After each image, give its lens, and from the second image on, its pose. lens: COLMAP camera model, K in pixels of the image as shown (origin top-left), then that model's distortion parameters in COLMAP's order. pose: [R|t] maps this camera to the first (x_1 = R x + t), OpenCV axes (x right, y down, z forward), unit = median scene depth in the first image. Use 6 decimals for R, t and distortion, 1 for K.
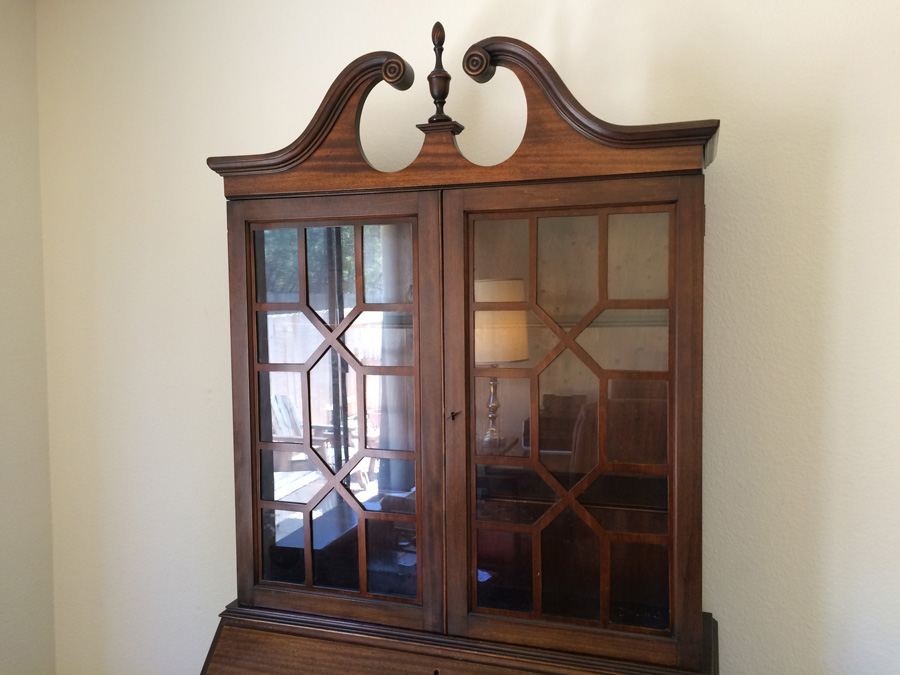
lens RADIAL K [[772.8, 0, 450.0], [0, 772.8, 337.5], [0, 0, 1]] dist [0.087512, -0.122853]
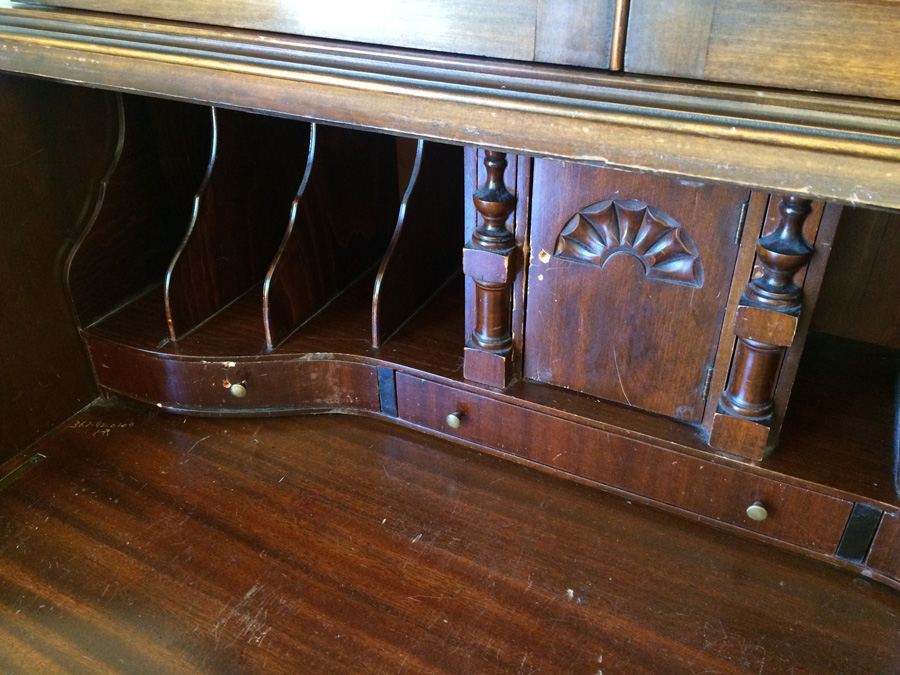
lens RADIAL K [[772.8, 0, 450.0], [0, 772.8, 337.5], [0, 0, 1]] dist [0.087512, -0.122853]
pose [[0.990400, 0.071895, -0.118061, -0.024410], [-0.003906, 0.868310, 0.496006, 0.334809], [0.138174, -0.490784, 0.860255, 0.732990]]
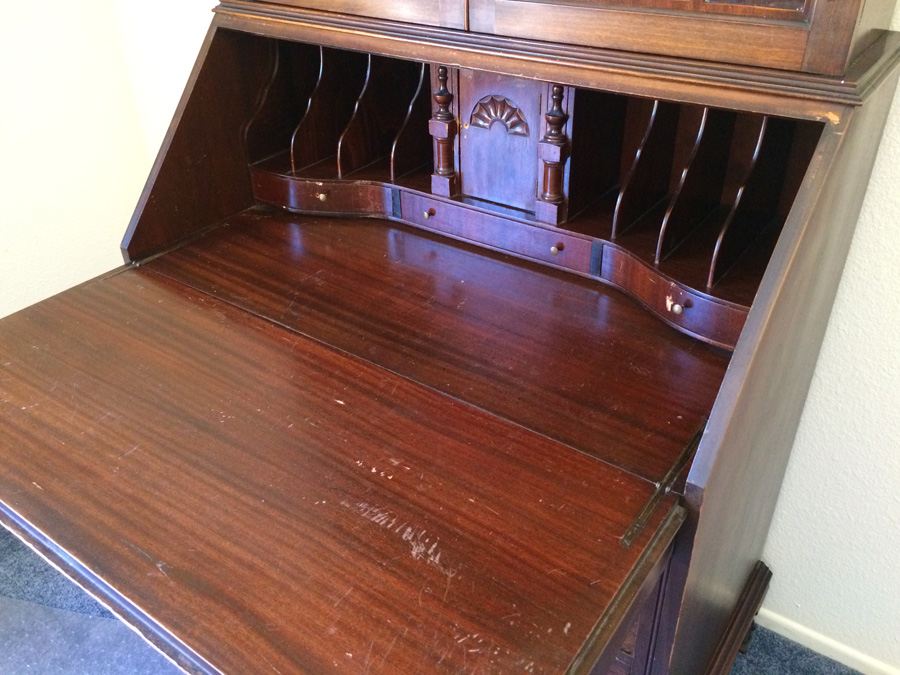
lens RADIAL K [[772.8, 0, 450.0], [0, 772.8, 337.5], [0, 0, 1]] dist [0.087512, -0.122853]
pose [[0.954883, 0.150687, -0.255913, 0.203703], [-0.003118, 0.866752, 0.498729, 0.277788], [0.296965, -0.475430, 0.828117, 0.300638]]
